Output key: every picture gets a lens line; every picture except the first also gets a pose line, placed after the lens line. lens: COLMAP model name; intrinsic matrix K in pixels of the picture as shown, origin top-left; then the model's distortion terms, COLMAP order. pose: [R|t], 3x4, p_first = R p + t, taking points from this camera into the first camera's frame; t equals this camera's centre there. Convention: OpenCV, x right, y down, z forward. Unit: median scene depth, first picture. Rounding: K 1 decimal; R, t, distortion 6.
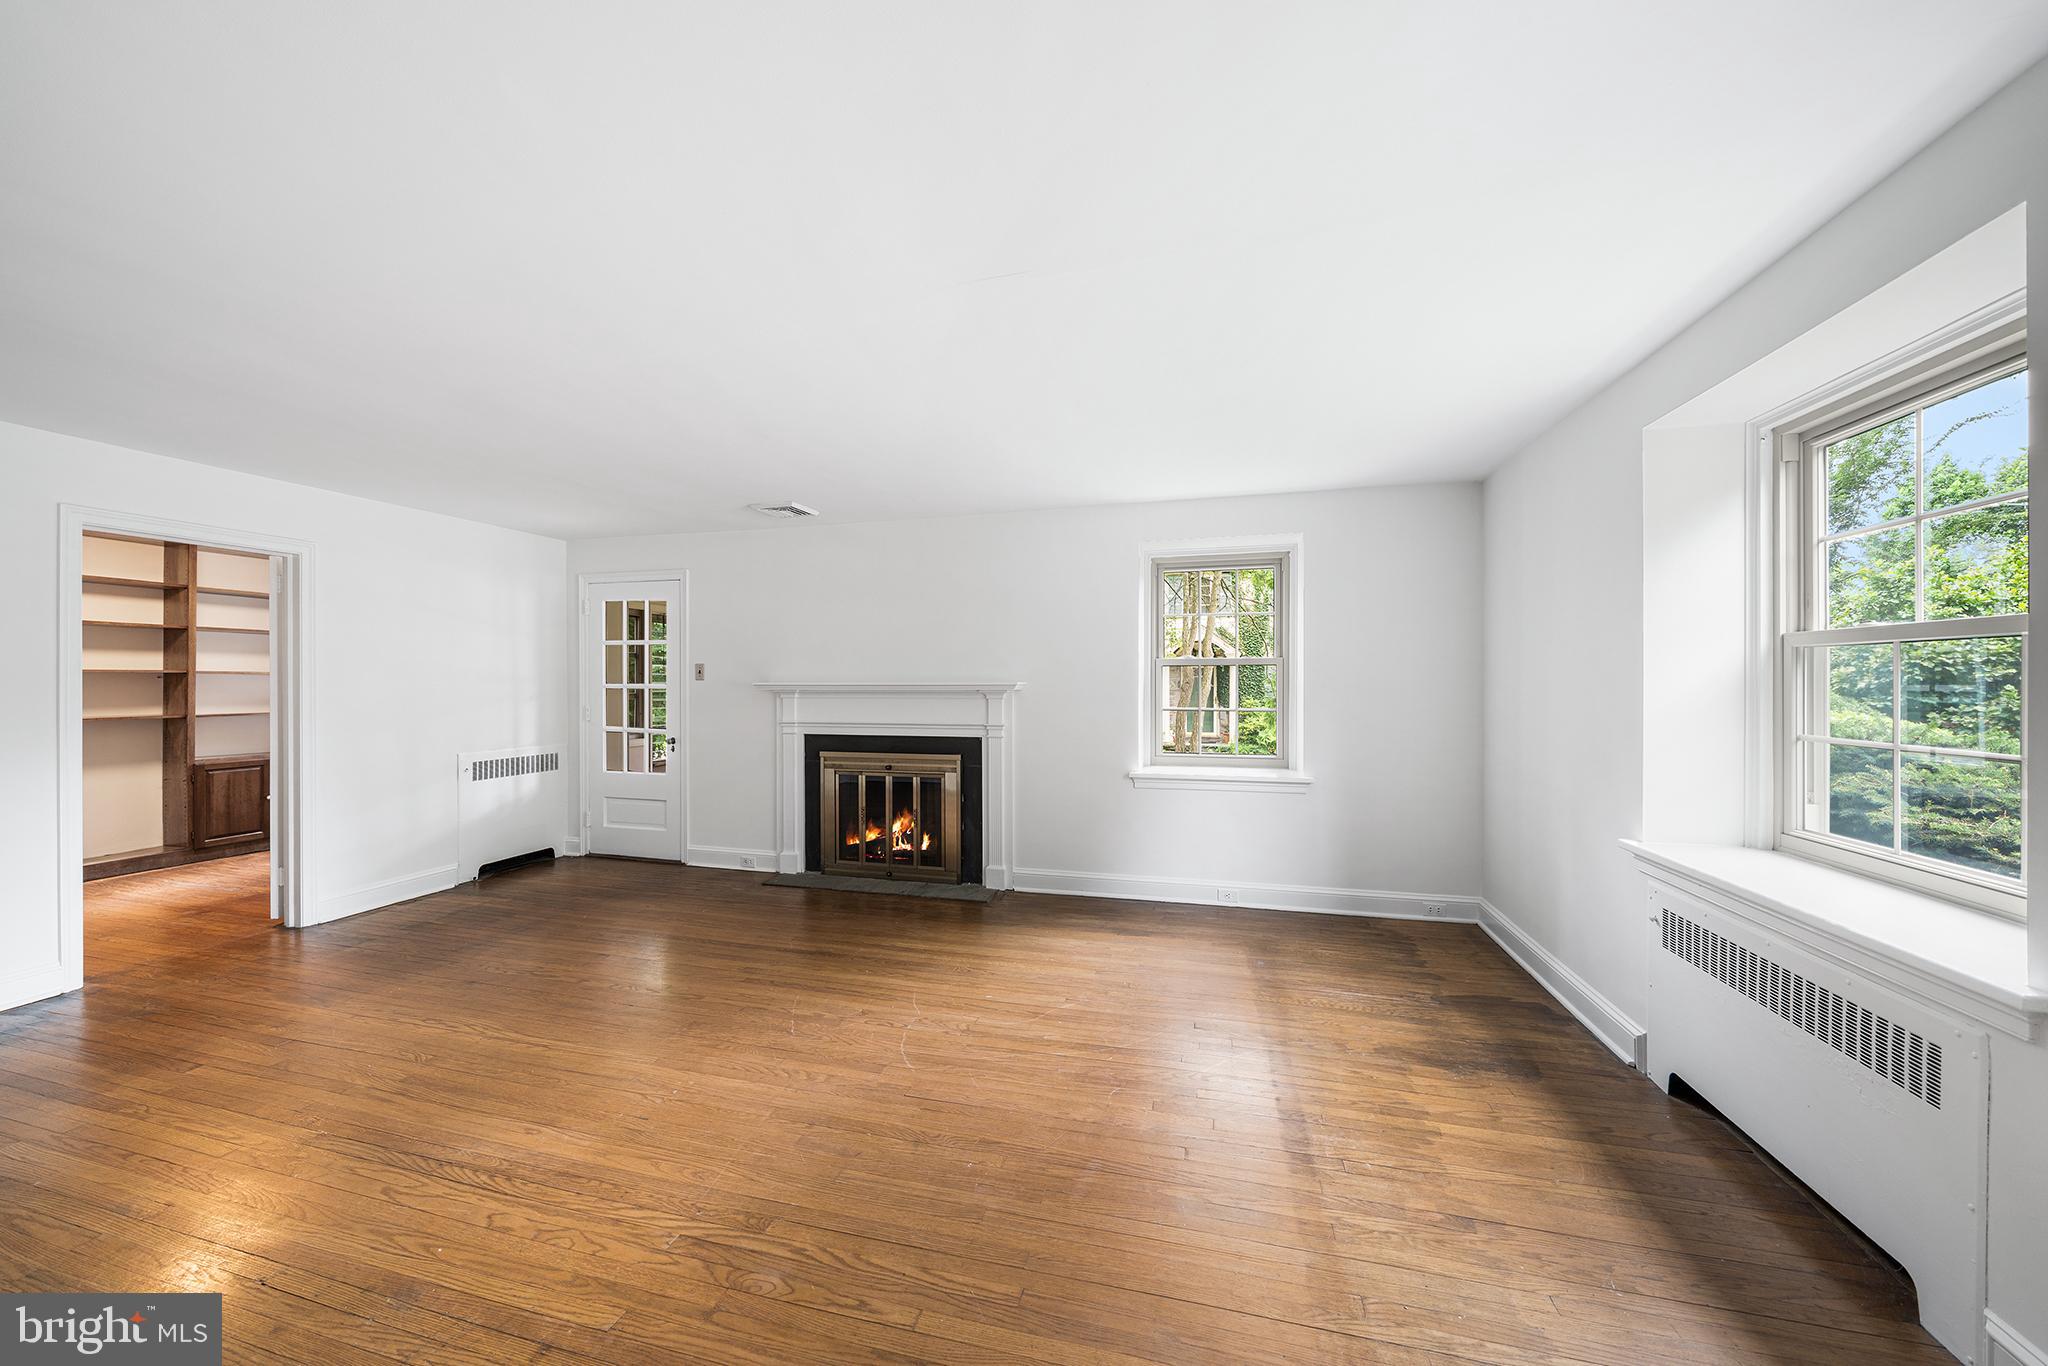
lens RADIAL K [[710.4, 0, 1024.0], [0, 710.4, 683.0], [0, 0, 1]] dist [-0.007439, -0.000226]
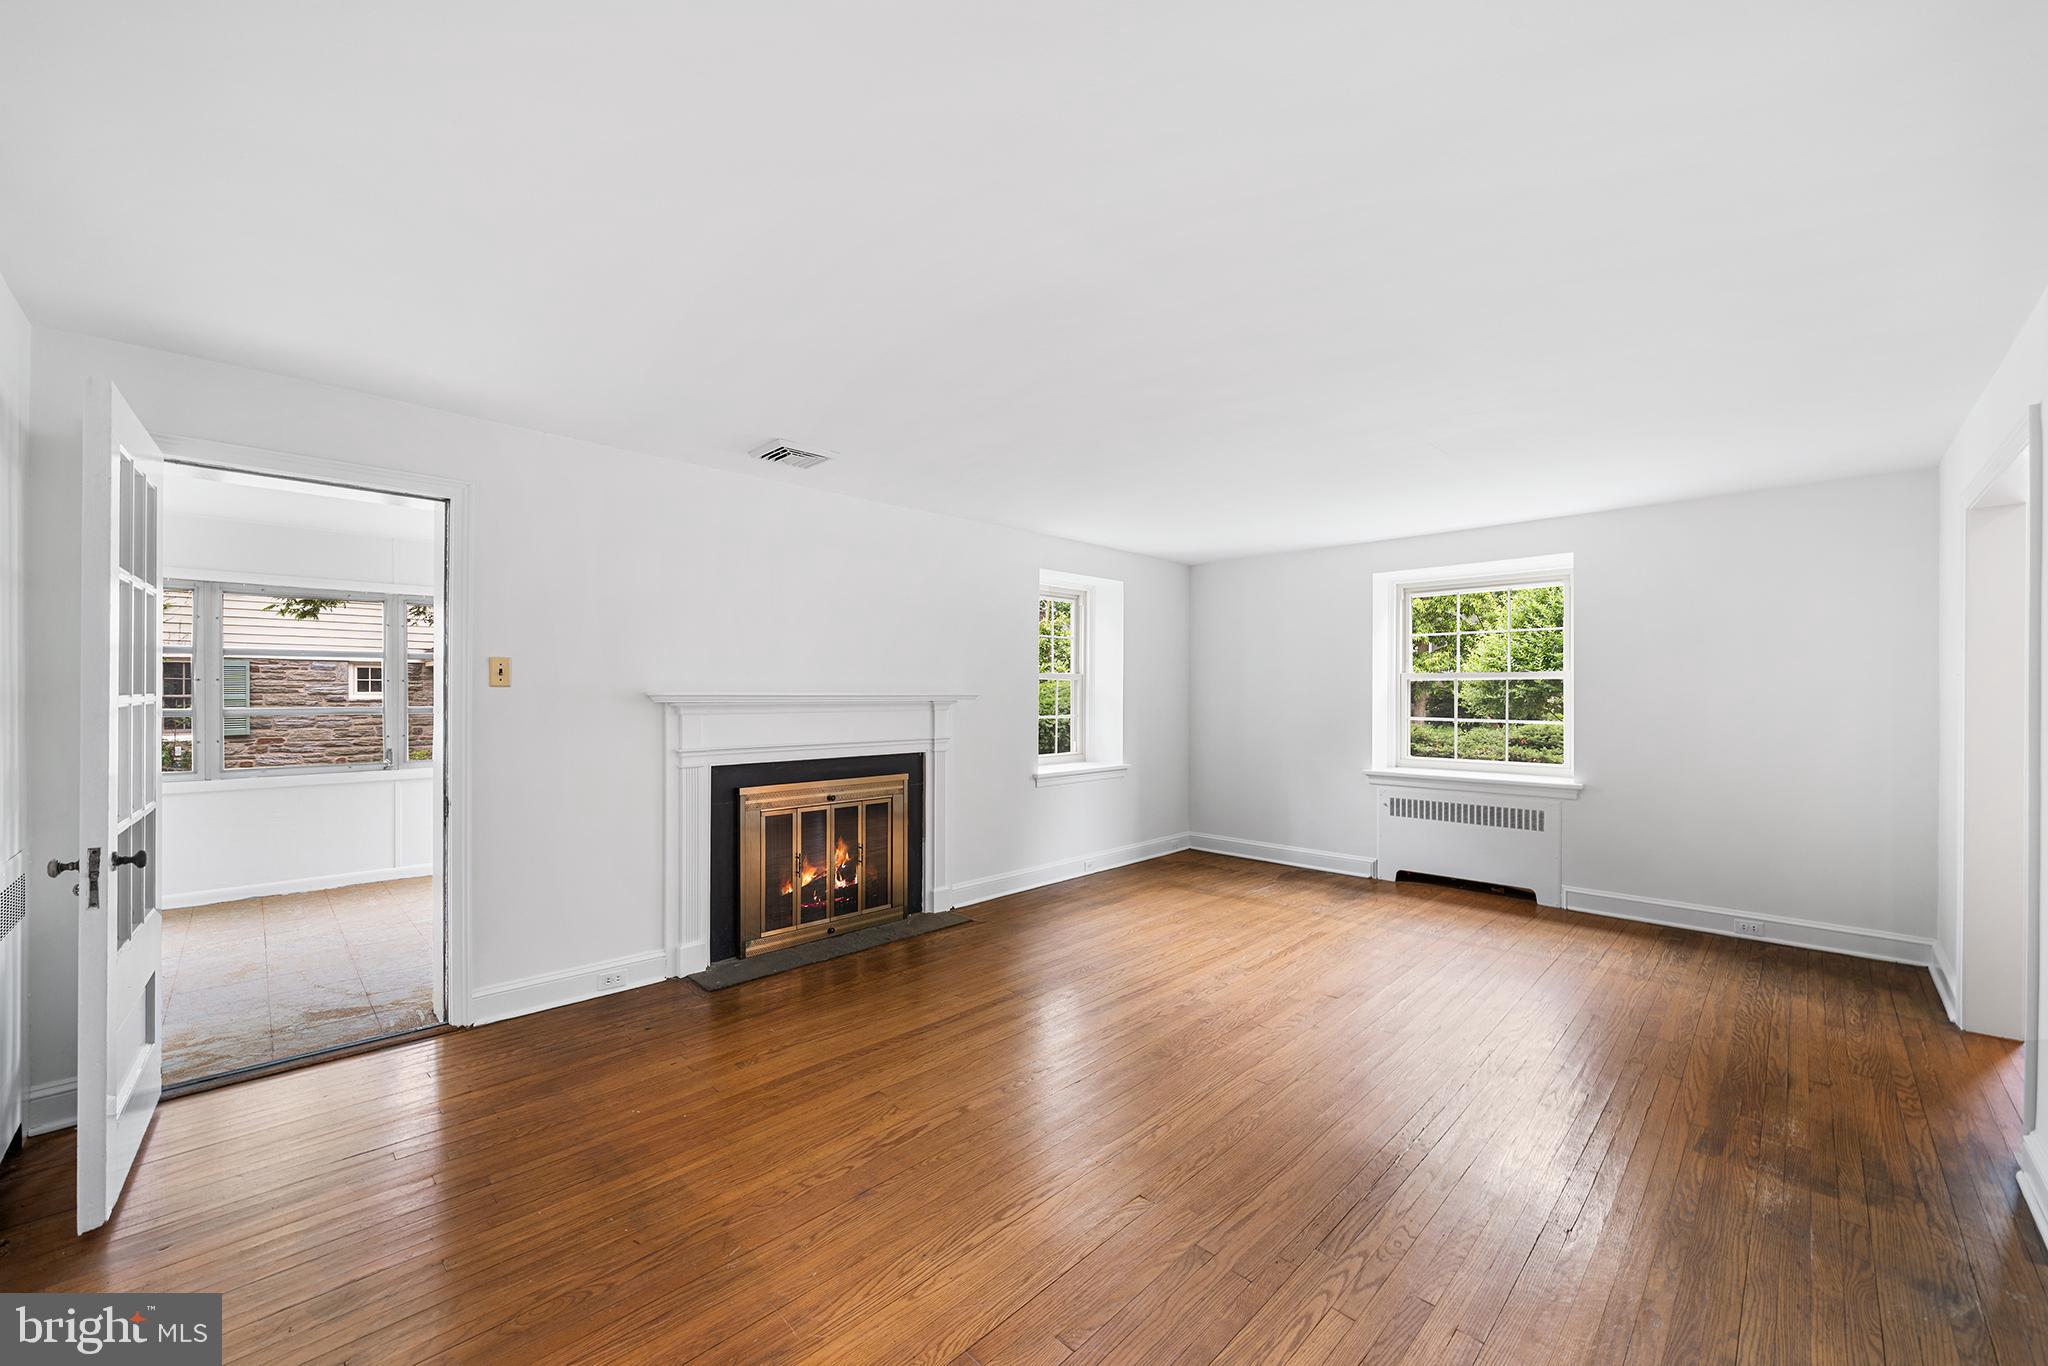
lens RADIAL K [[781.2, 0, 1017.0], [0, 781.2, 686.1], [0, 0, 1]] dist [-0.001111, -0.000430]
pose [[0.512901, 0.011189, 0.858375, -0.903482], [-0.000452, 0.999918, -0.012764, 0.003694], [-0.858448, 0.006159, 0.512864, 0.387334]]
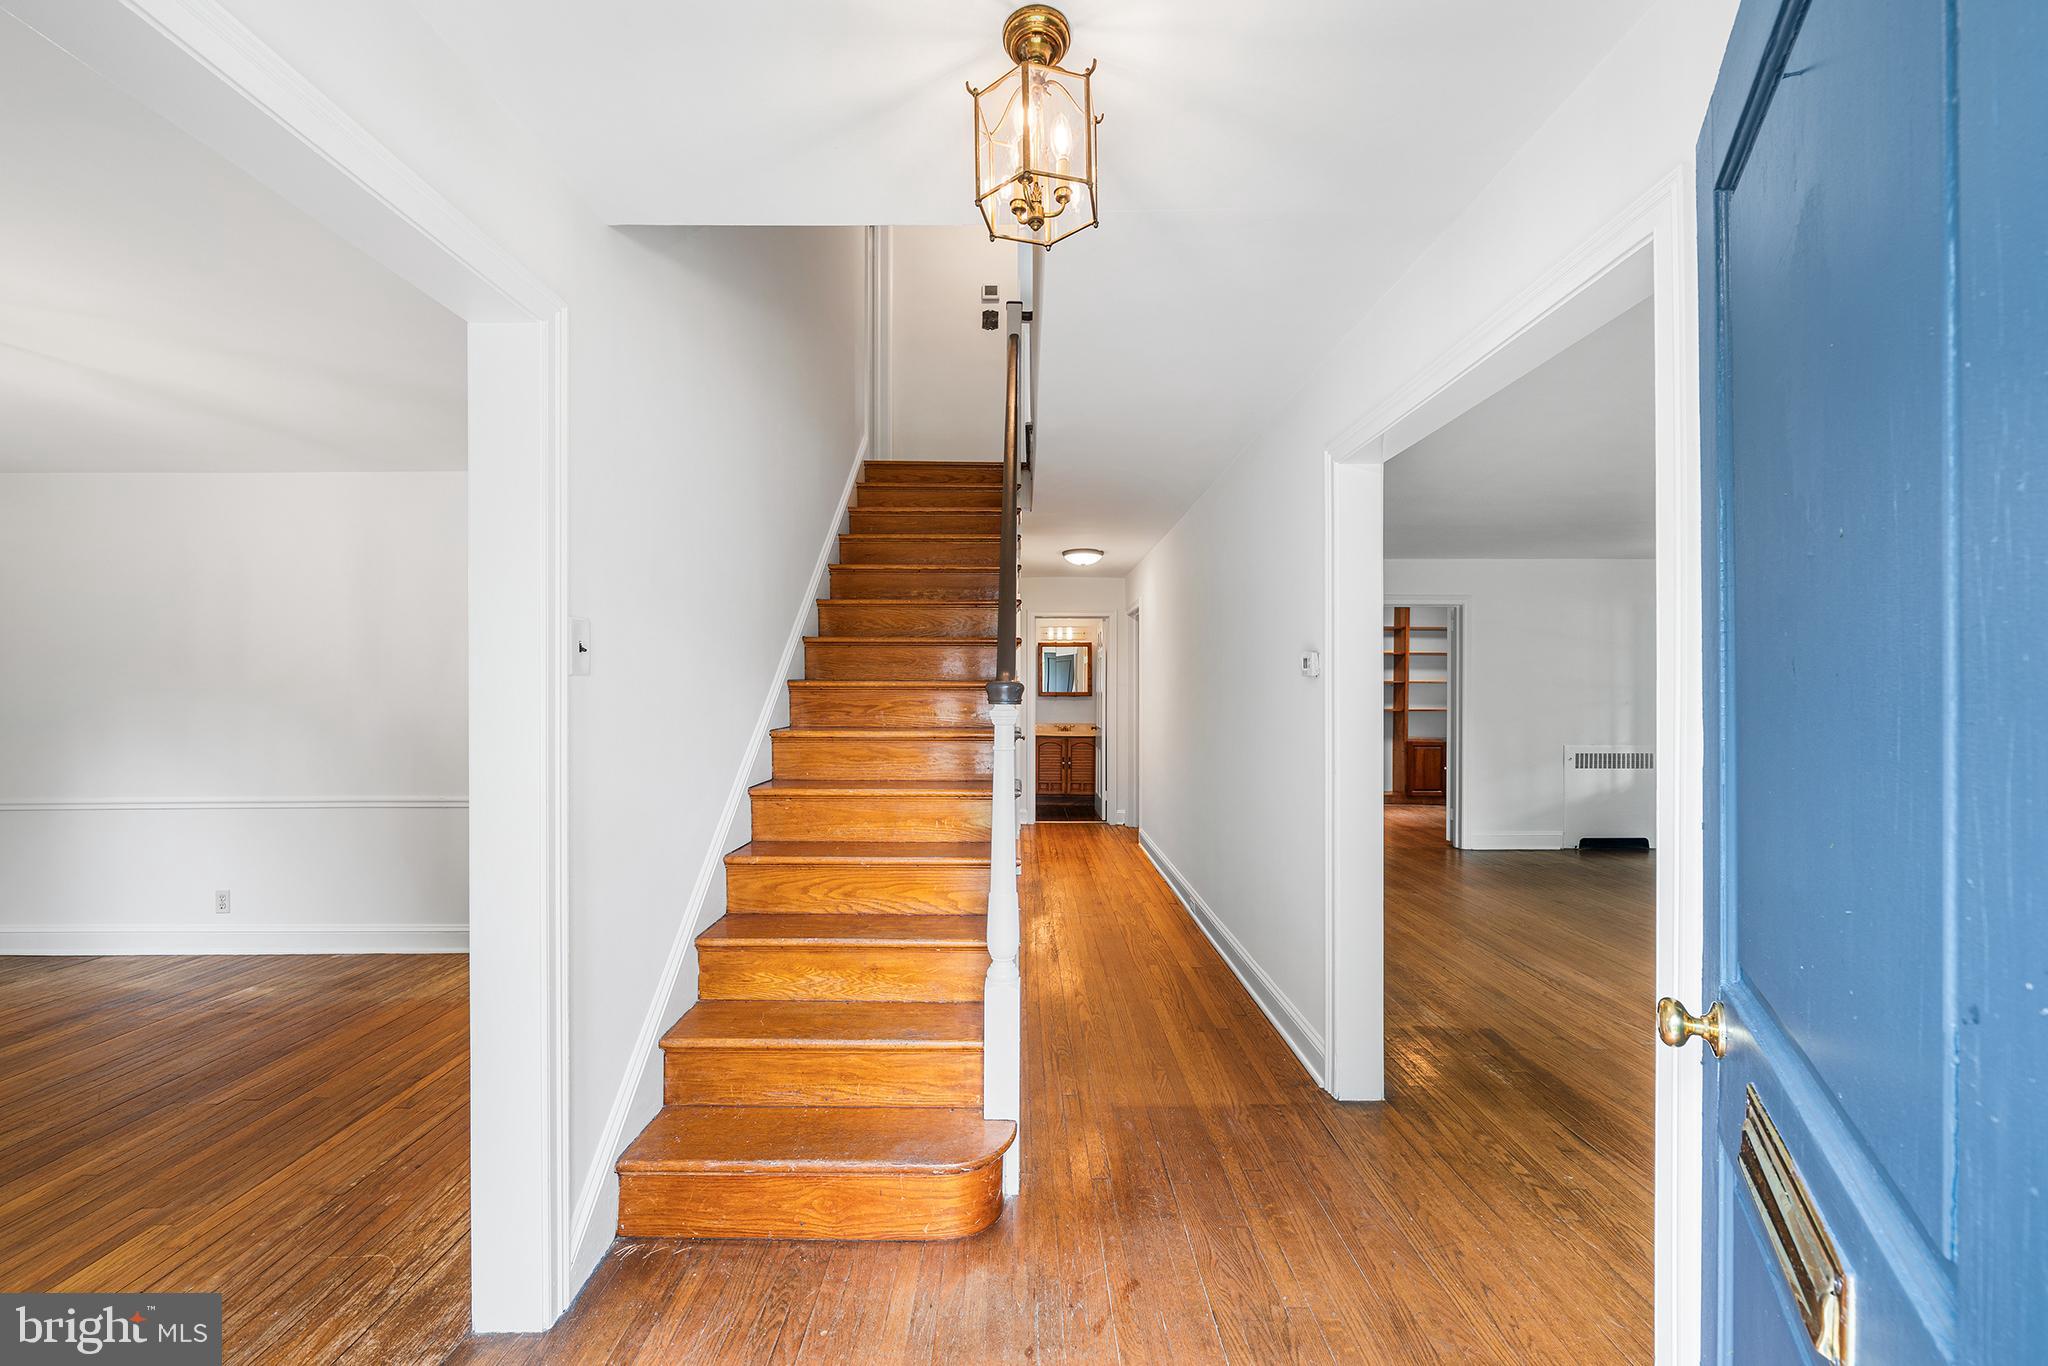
lens RADIAL K [[781.2, 0, 1017.0], [0, 781.2, 686.1], [0, 0, 1]] dist [-0.001111, -0.000430]
pose [[0.247143, -0.001301, -0.968978, 0.301776], [-0.007415, 0.999967, -0.003234, 0.005335], [0.968951, 0.007984, 0.247125, -0.286381]]
